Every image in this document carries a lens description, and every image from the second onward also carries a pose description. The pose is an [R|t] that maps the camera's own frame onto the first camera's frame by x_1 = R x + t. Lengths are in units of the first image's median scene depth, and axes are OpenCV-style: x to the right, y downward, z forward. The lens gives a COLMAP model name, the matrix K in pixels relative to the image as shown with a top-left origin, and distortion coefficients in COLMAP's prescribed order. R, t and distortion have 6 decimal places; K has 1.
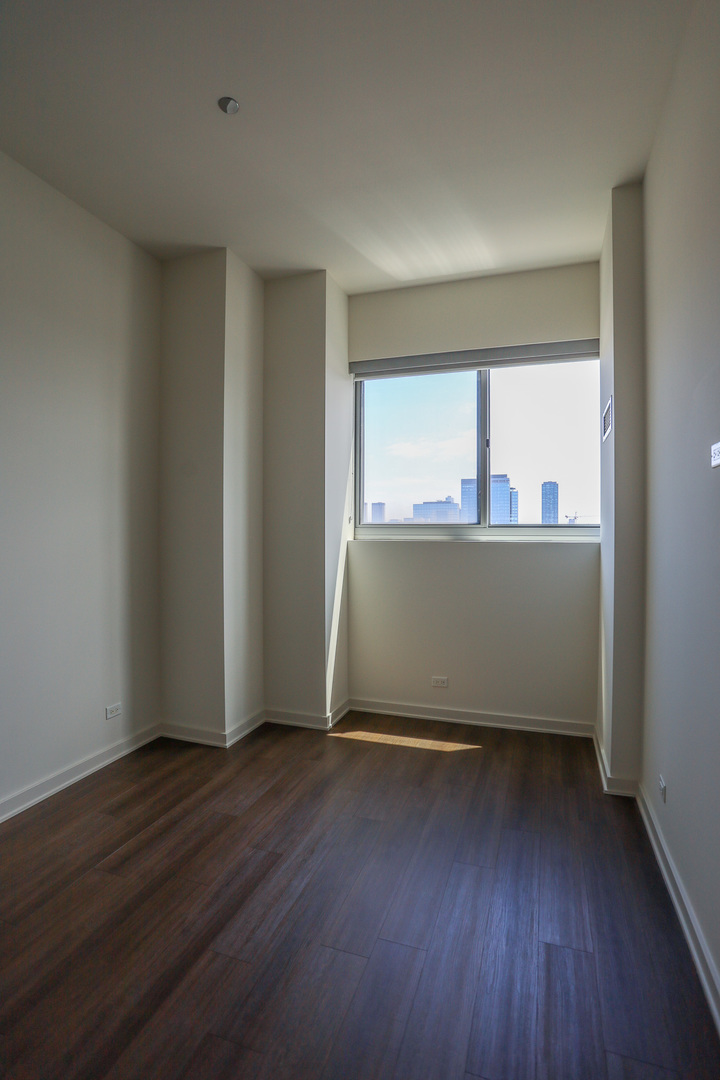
lens RADIAL K [[524.4, 0, 360.0], [0, 524.4, 540.0], [0, 0, 1]] dist [0.002115, 0.000240]
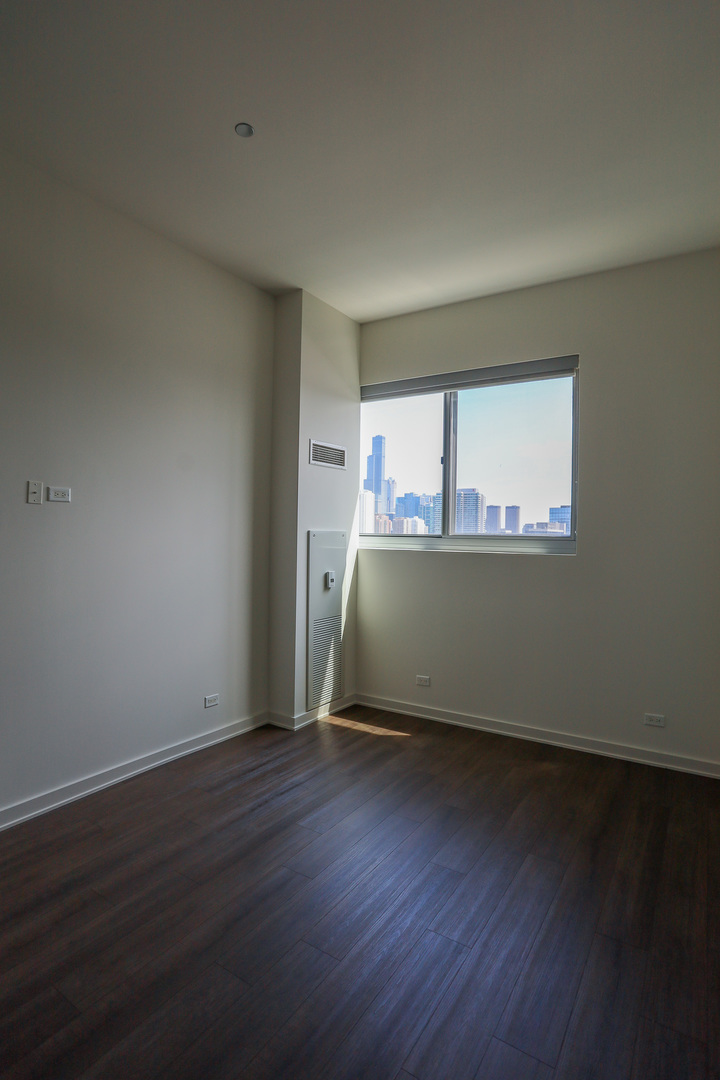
lens RADIAL K [[524.4, 0, 360.0], [0, 524.4, 540.0], [0, 0, 1]] dist [0.002115, 0.000240]
pose [[0.961850, 0.031107, -0.271803, 0.312442], [-0.035143, 0.999332, -0.009993, -0.002090], [0.271311, 0.019164, 0.962301, -0.073802]]
